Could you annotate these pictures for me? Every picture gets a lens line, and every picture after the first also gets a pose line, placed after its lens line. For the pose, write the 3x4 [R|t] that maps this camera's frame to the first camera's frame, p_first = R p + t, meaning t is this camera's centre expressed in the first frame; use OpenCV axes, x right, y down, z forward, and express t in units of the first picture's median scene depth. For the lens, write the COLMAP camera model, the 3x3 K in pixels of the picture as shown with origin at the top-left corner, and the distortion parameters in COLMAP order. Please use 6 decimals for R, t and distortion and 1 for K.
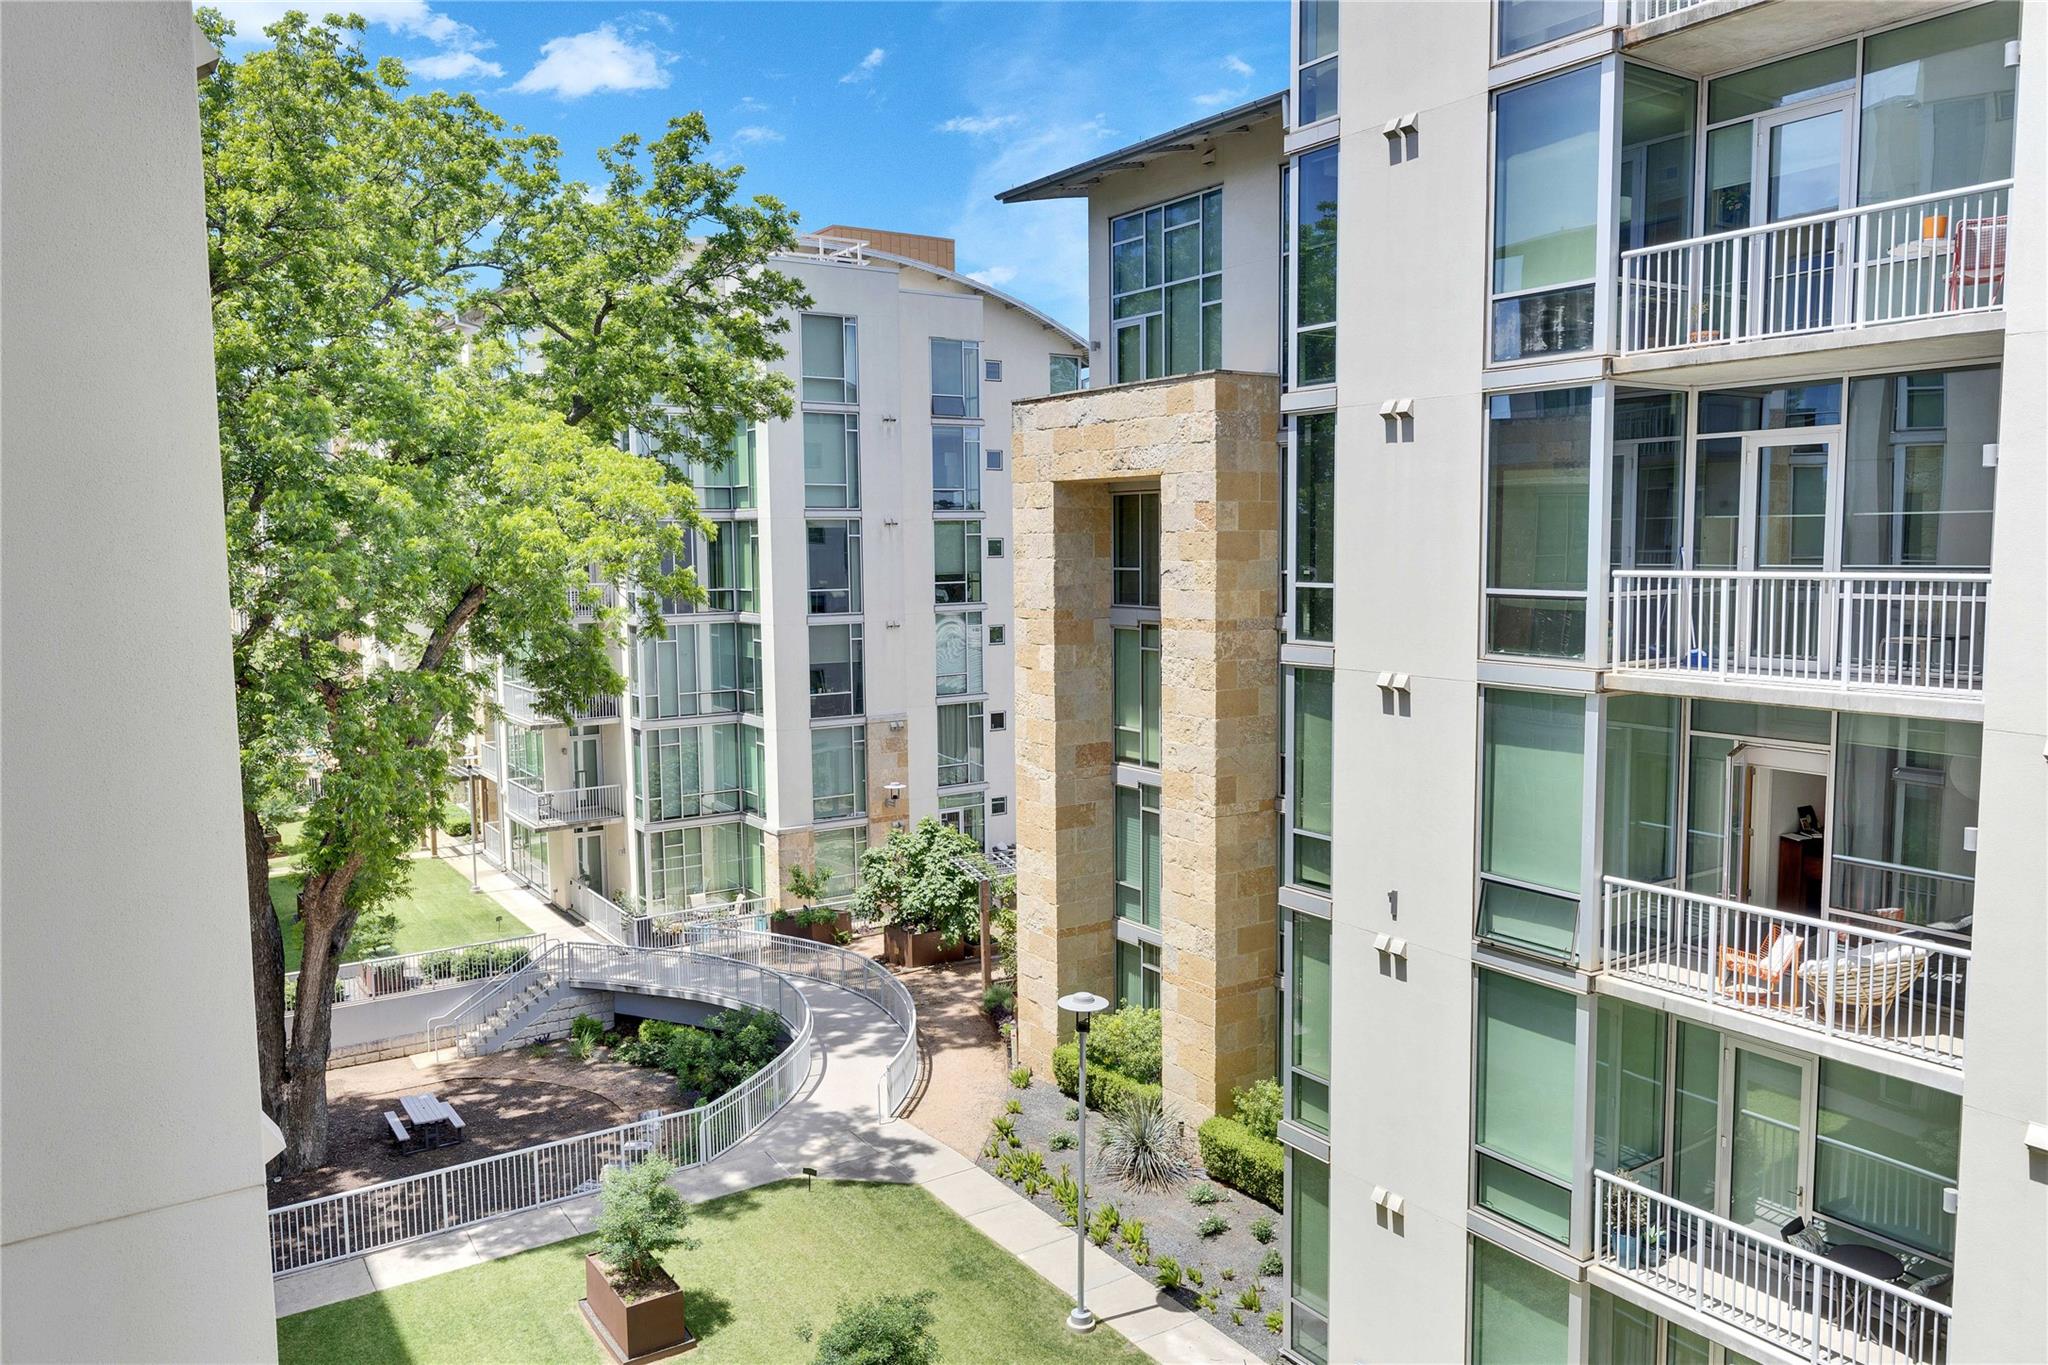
lens RADIAL K [[1438.8, 0, 1025.3], [0, 1438.8, 673.8], [0, 0, 1]] dist [0.000743, -0.000504]
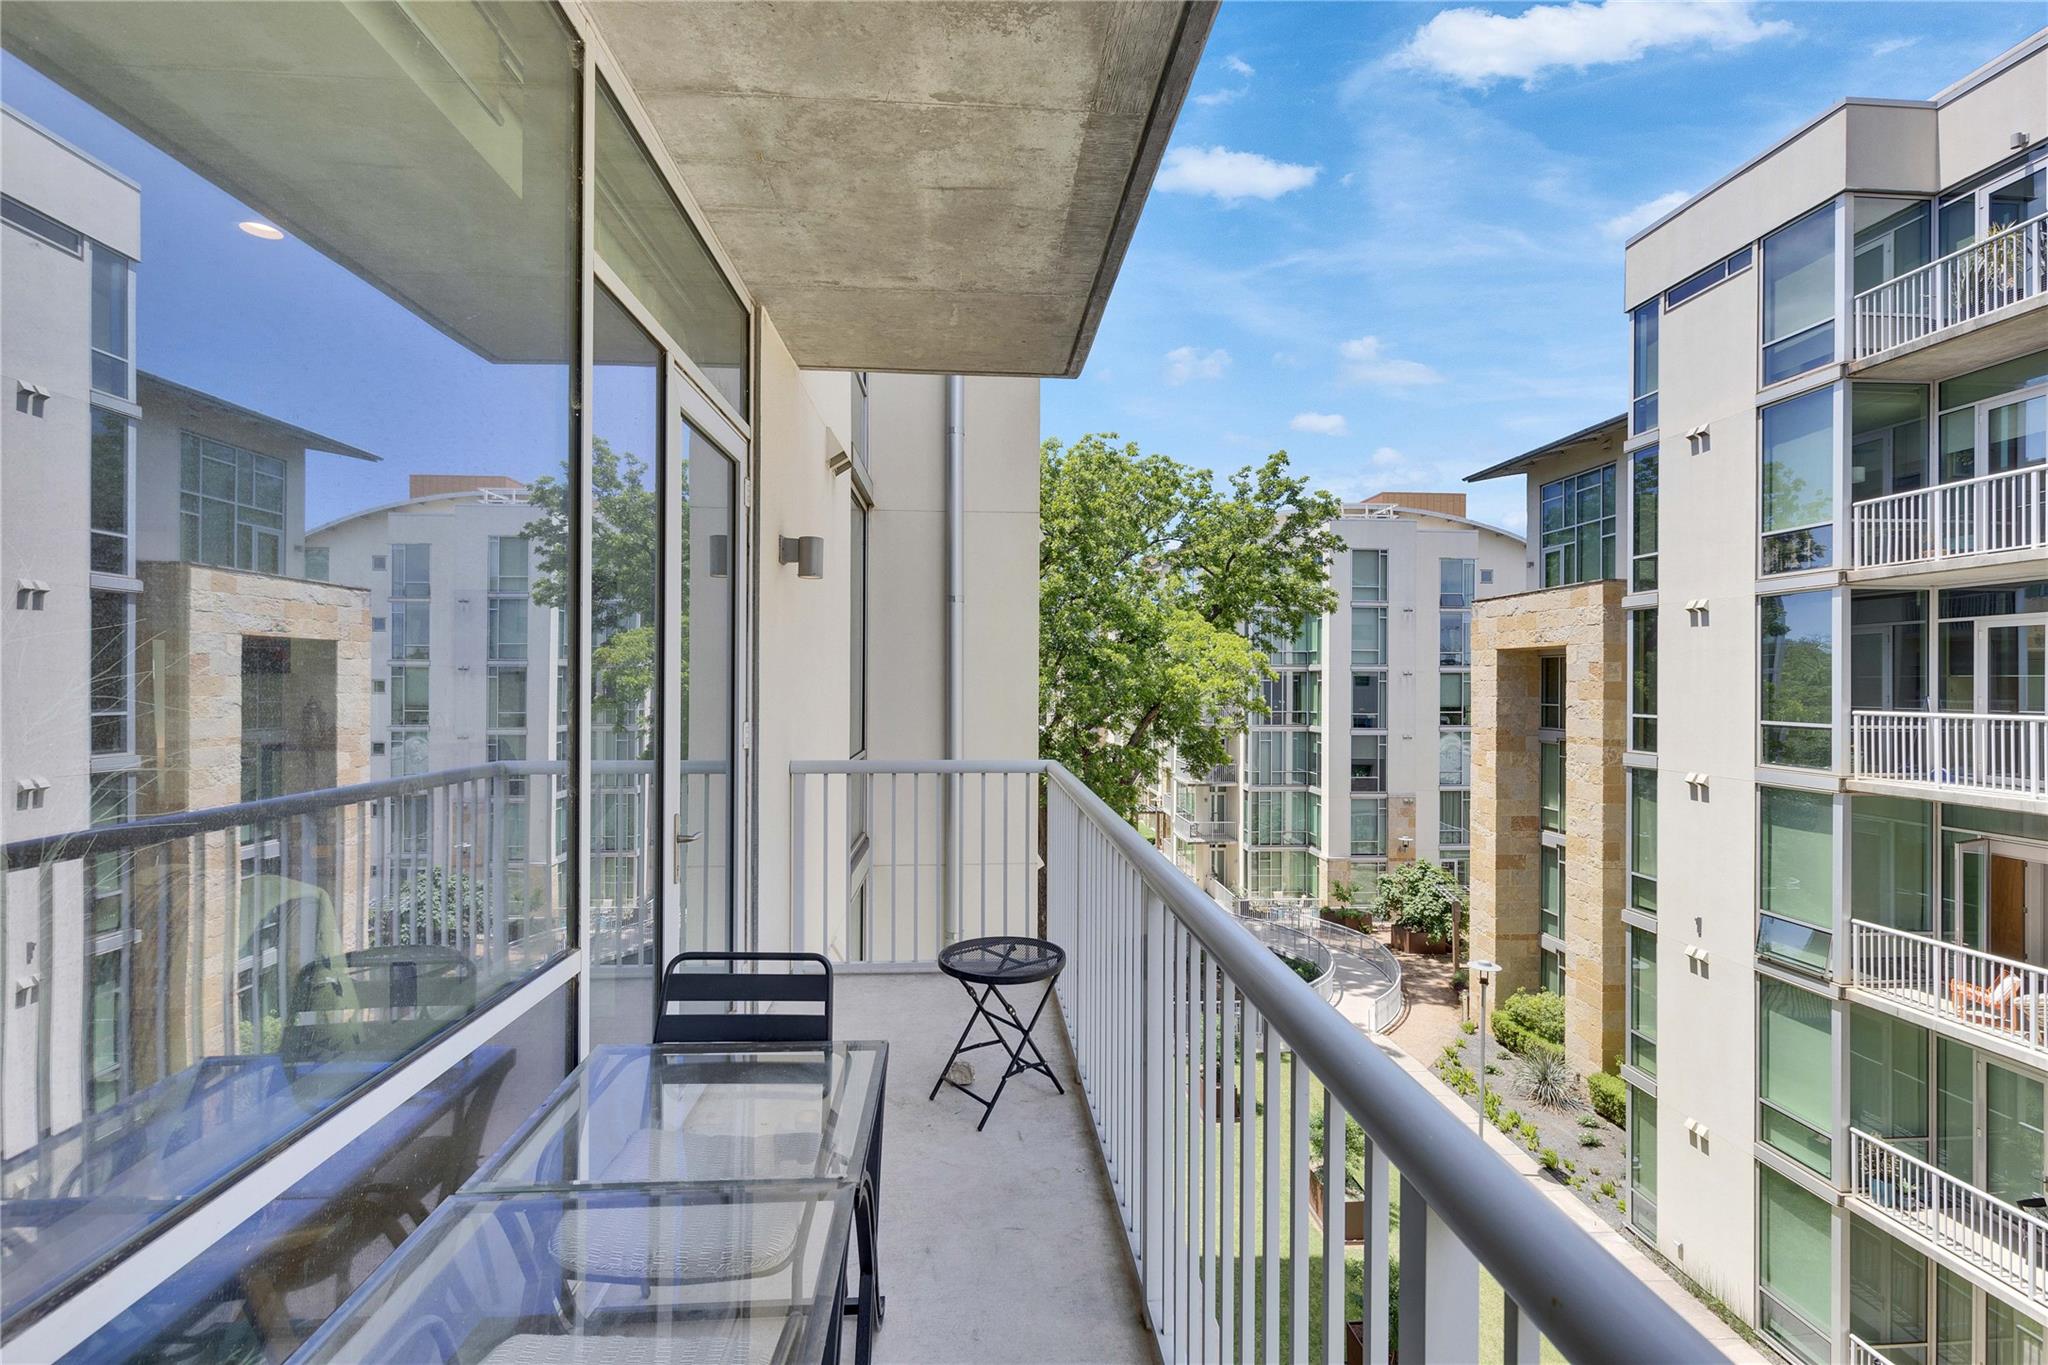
lens RADIAL K [[914.6, 0, 1027.7], [0, 914.6, 683.0], [0, 0, 1]] dist [-0.001955, -0.000525]
pose [[0.864236, 0.015279, -0.502854, 0.092819], [-0.061549, 0.995241, -0.075543, 0.015387], [0.499307, 0.096237, 0.861064, -0.159675]]
